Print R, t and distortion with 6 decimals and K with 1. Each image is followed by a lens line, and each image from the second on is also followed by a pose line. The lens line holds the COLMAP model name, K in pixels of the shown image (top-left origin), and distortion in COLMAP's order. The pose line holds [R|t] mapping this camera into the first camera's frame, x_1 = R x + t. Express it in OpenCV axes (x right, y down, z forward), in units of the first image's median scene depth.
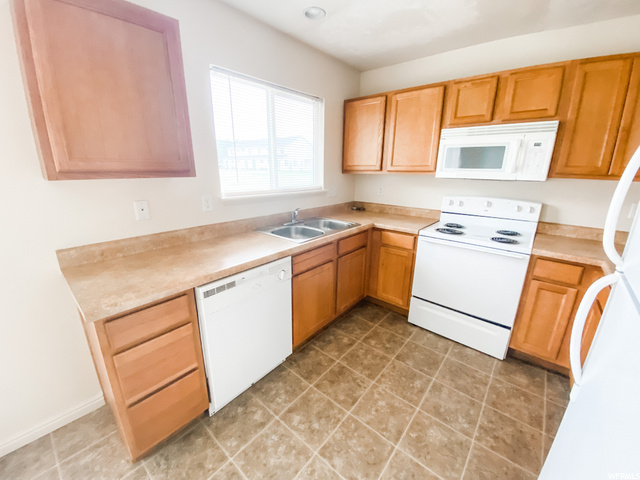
lens RADIAL K [[259.1, 0, 315.9], [0, 259.1, 241.9], [0, 0, 1]] dist [0.000809, -0.007891]
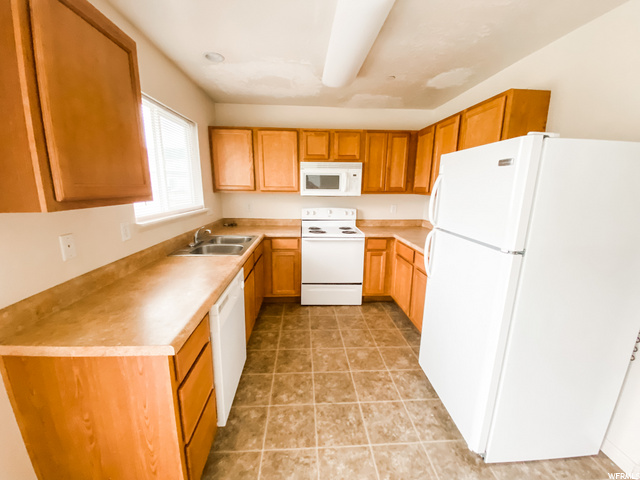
lens RADIAL K [[259.1, 0, 316.7], [0, 259.1, 242.2], [0, 0, 1]] dist [0.000809, -0.007891]
pose [[0.717788, -0.146160, 0.680748, -0.548200], [0.187633, 0.982153, 0.013030, -0.004612], [-0.670503, 0.118378, 0.732402, -0.050512]]
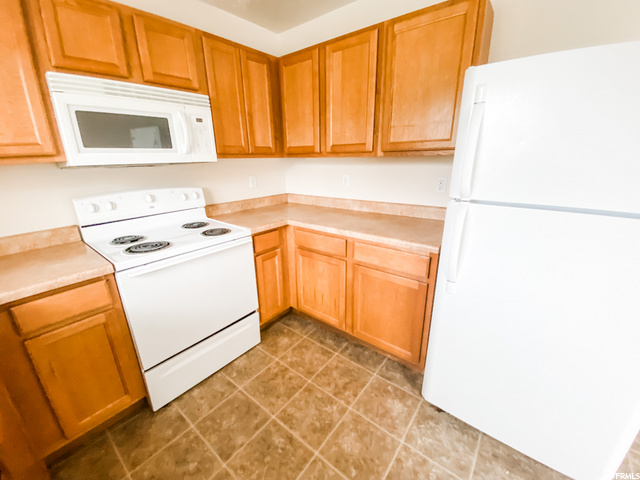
lens RADIAL K [[259.1, 0, 321.4], [0, 259.1, 239.8], [0, 0, 1]] dist [0.000809, -0.007891]
pose [[-0.045361, -0.307617, 0.950428, -0.125955], [0.291646, 0.905881, 0.307118, -0.148472], [-0.955450, 0.291119, 0.048623, 0.639678]]
